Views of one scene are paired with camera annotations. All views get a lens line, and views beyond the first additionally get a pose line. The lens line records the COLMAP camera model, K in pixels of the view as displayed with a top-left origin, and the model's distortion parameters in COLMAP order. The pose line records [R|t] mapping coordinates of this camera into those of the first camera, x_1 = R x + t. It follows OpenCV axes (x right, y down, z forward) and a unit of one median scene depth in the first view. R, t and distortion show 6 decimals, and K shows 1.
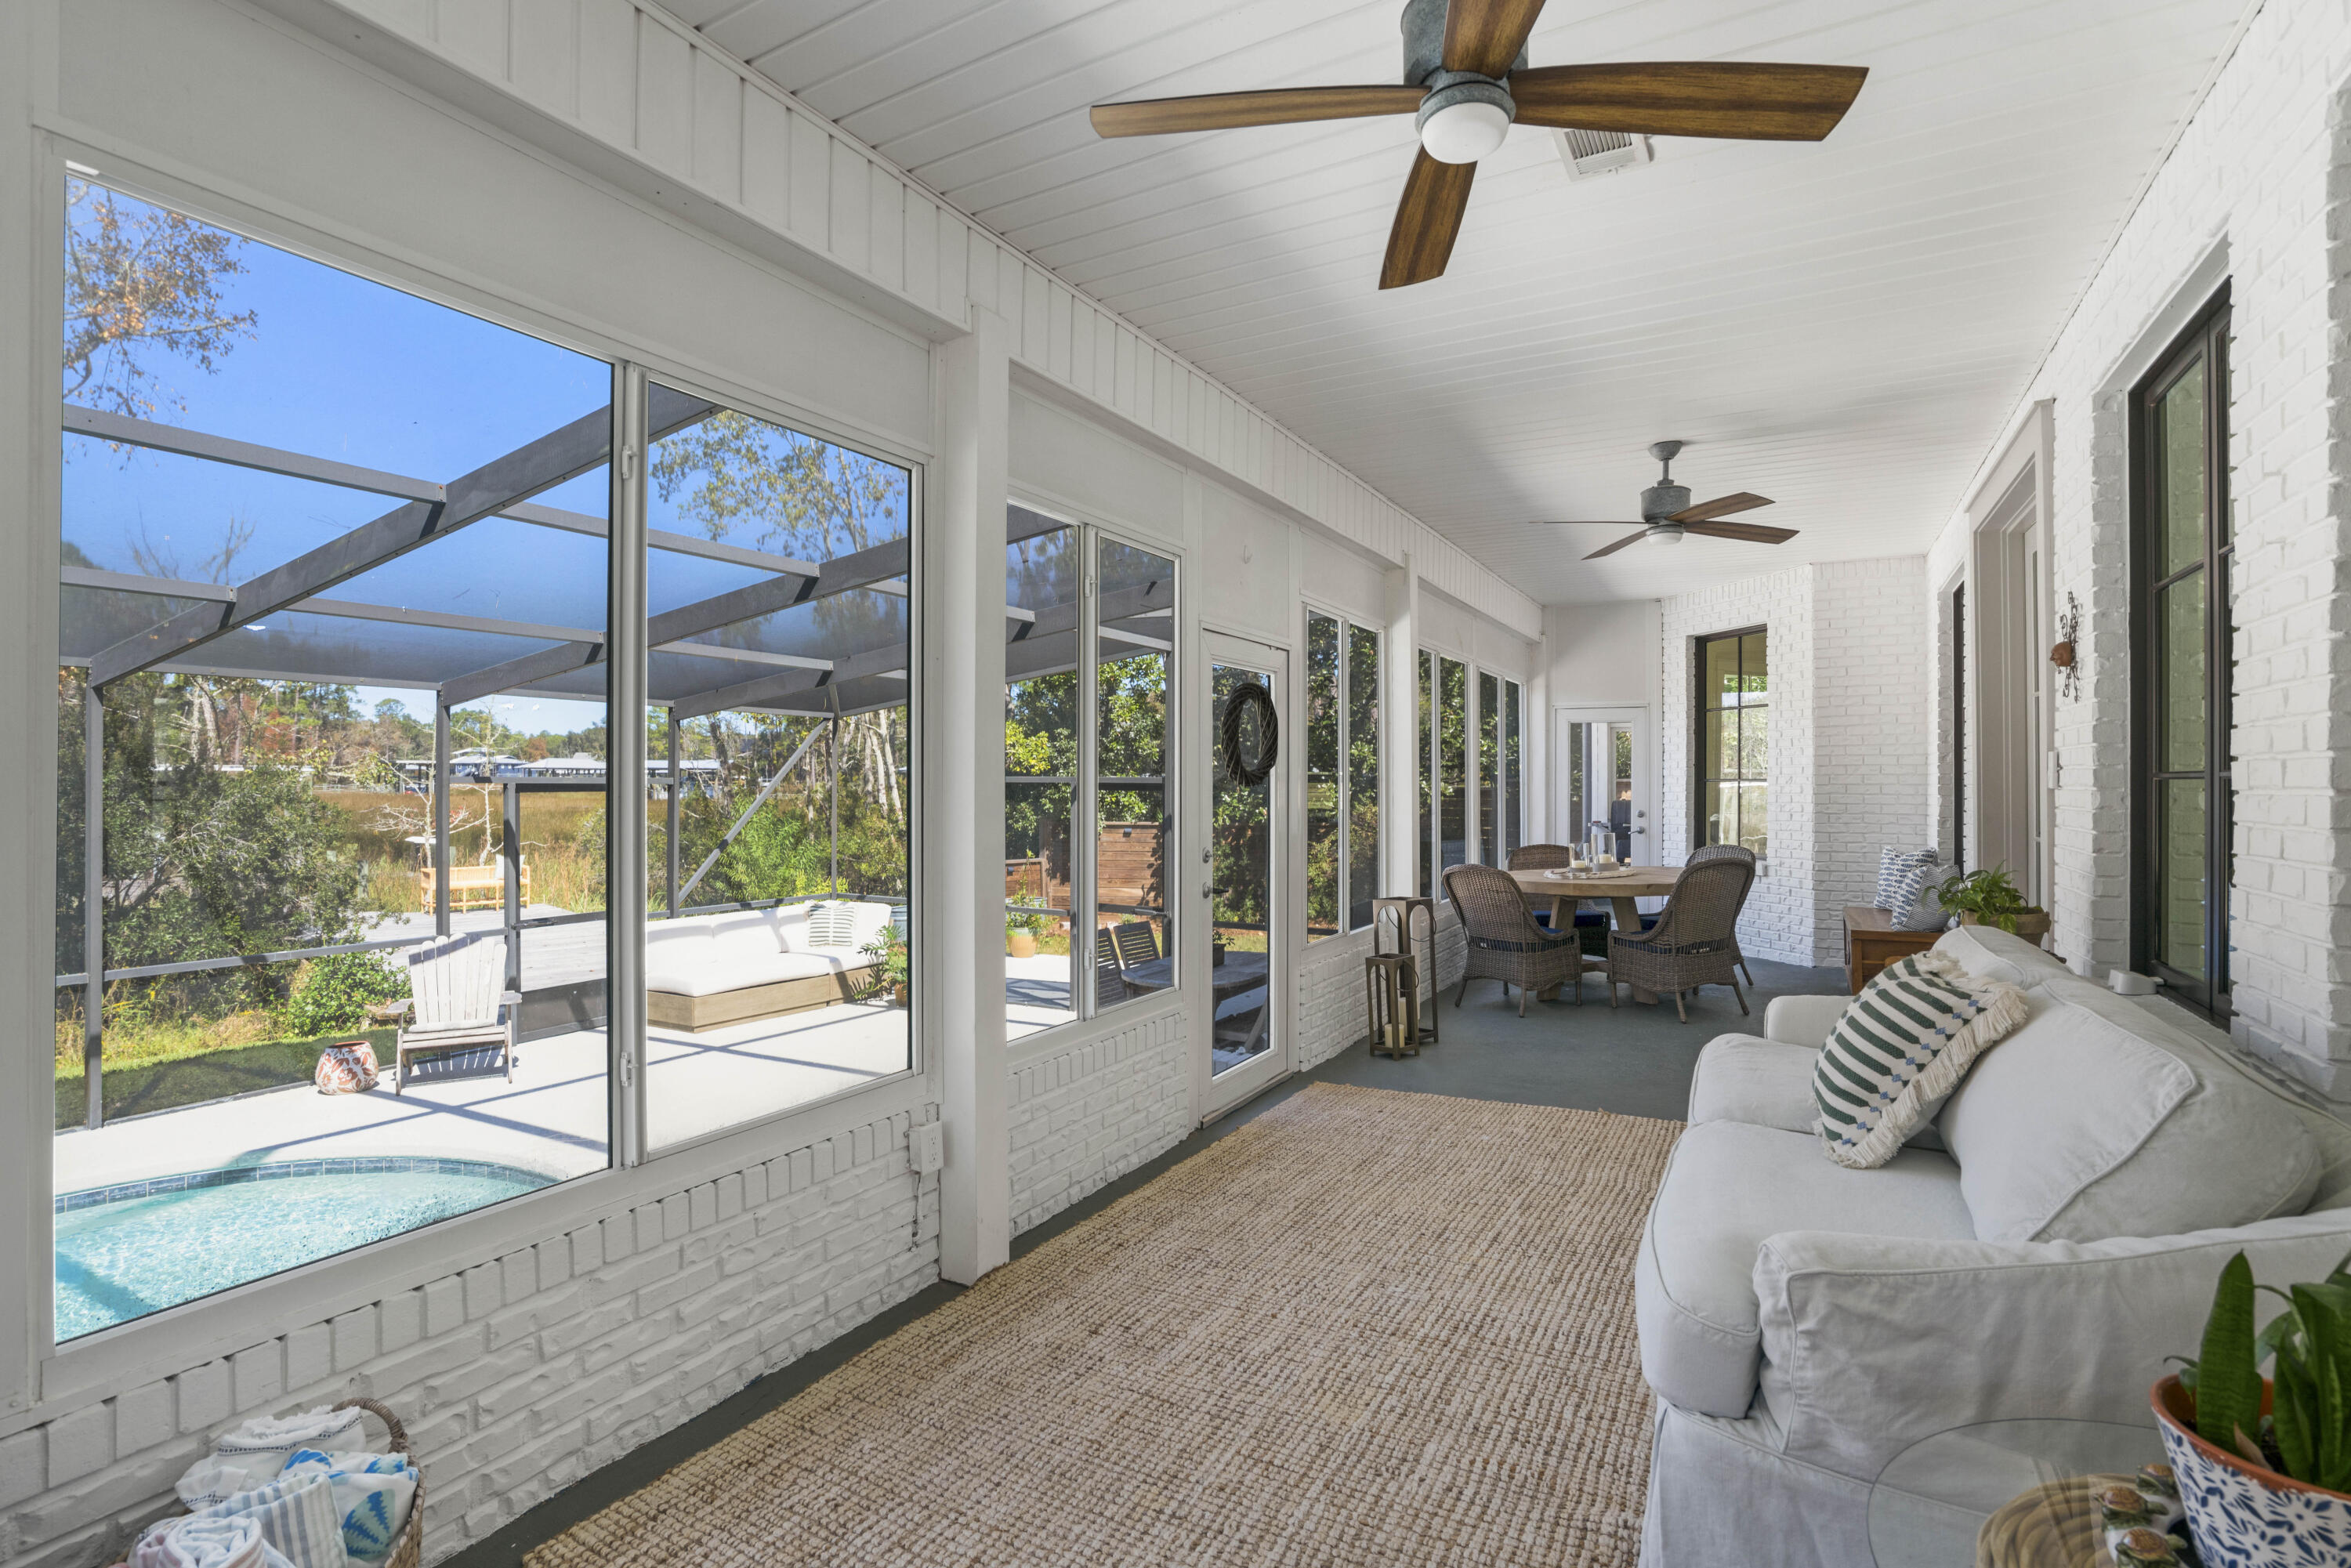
lens RADIAL K [[1125.6, 0, 1175.5], [0, 1125.6, 784.0], [0, 0, 1]] dist [-0.015097, -0.000381]
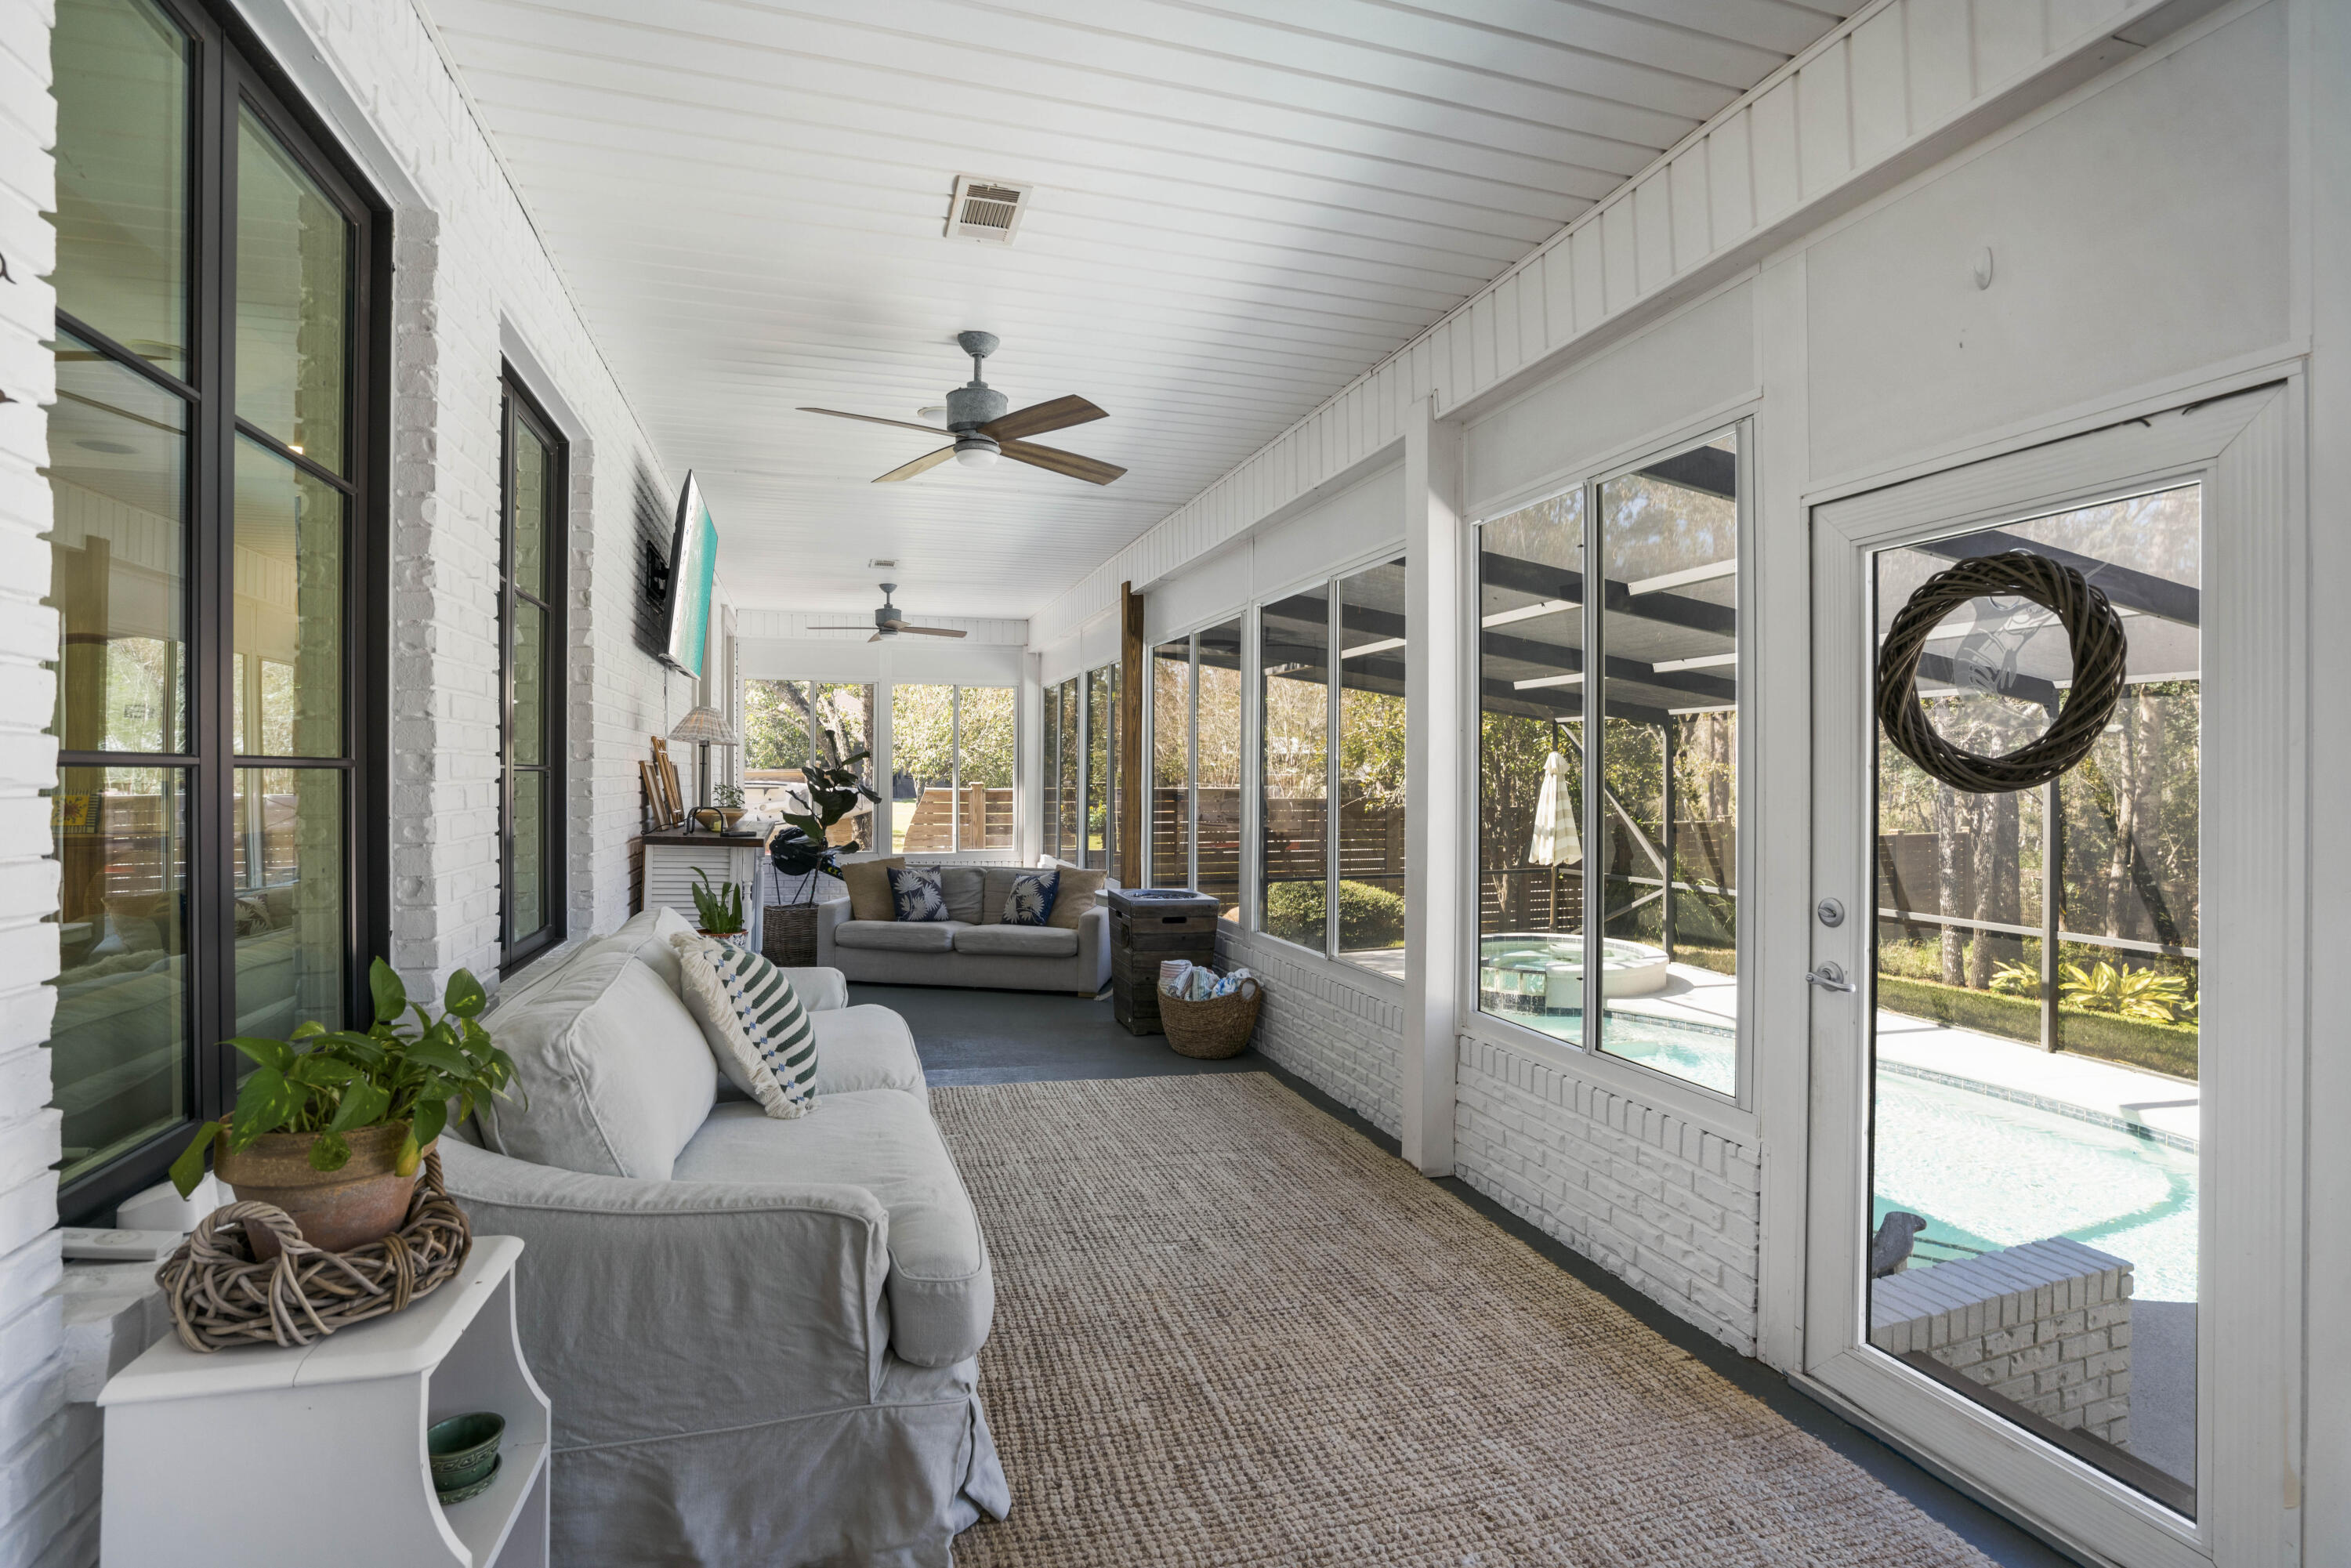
lens RADIAL K [[1125.6, 0, 1175.5], [0, 1125.6, 784.0], [0, 0, 1]] dist [-0.015097, -0.000381]
pose [[-0.688226, 0.001327, -0.725495, 0.812647], [-0.001960, 0.999991, 0.003688, 0.001161], [0.725494, 0.003960, -0.688218, 1.453233]]
